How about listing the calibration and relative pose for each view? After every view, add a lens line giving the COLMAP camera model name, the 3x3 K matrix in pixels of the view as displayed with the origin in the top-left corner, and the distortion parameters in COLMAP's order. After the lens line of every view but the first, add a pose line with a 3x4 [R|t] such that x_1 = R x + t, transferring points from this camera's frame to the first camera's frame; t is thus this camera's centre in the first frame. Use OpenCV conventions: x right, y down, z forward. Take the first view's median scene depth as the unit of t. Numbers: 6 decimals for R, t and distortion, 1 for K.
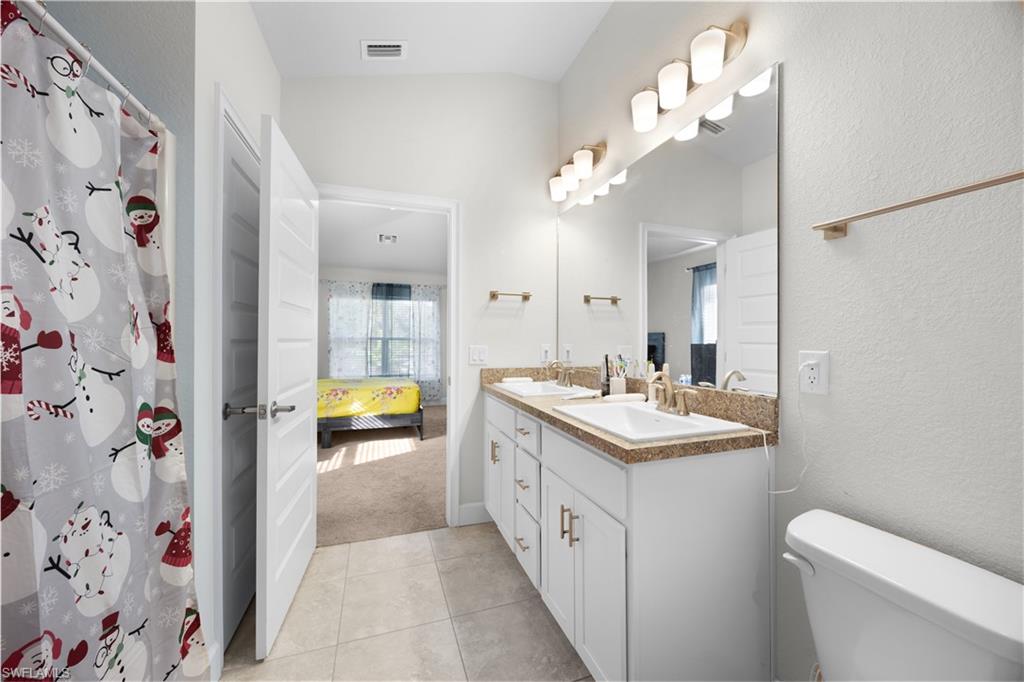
lens RADIAL K [[385.0, 0, 515.5], [0, 385.0, 338.5], [0, 0, 1]] dist [0.000918, 0.000099]
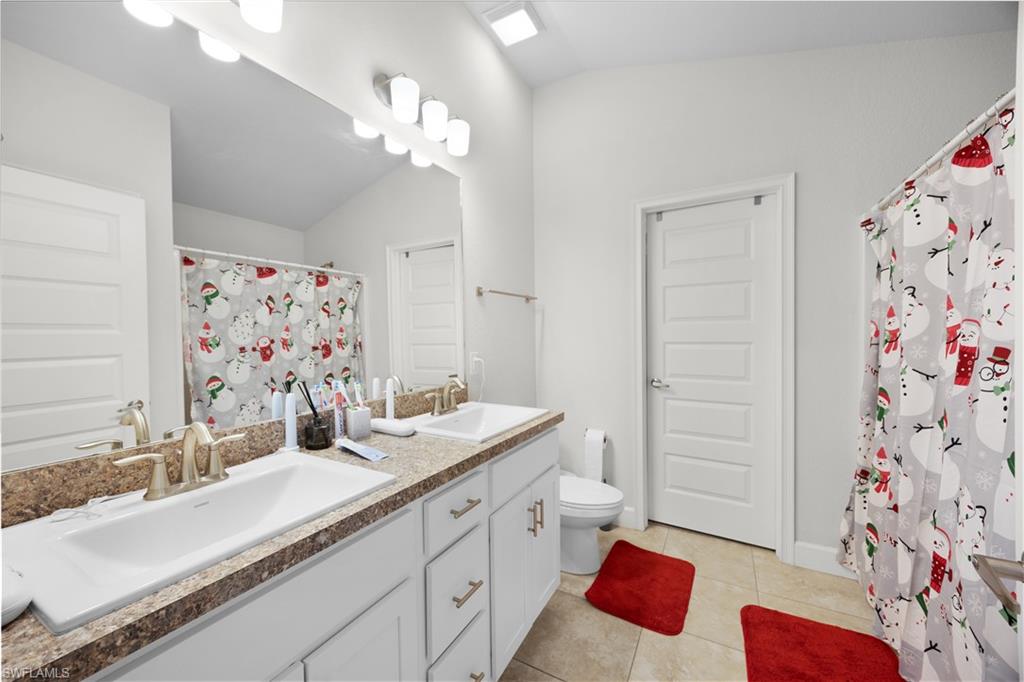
lens RADIAL K [[385.0, 0, 515.5], [0, 385.0, 340.4], [0, 0, 1]] dist [0.000918, 0.000099]
pose [[-0.682900, -0.001086, 0.730511, -0.793302], [0.017319, 0.999694, 0.017676, -0.068410], [-0.730306, 0.024722, -0.682672, 2.264097]]
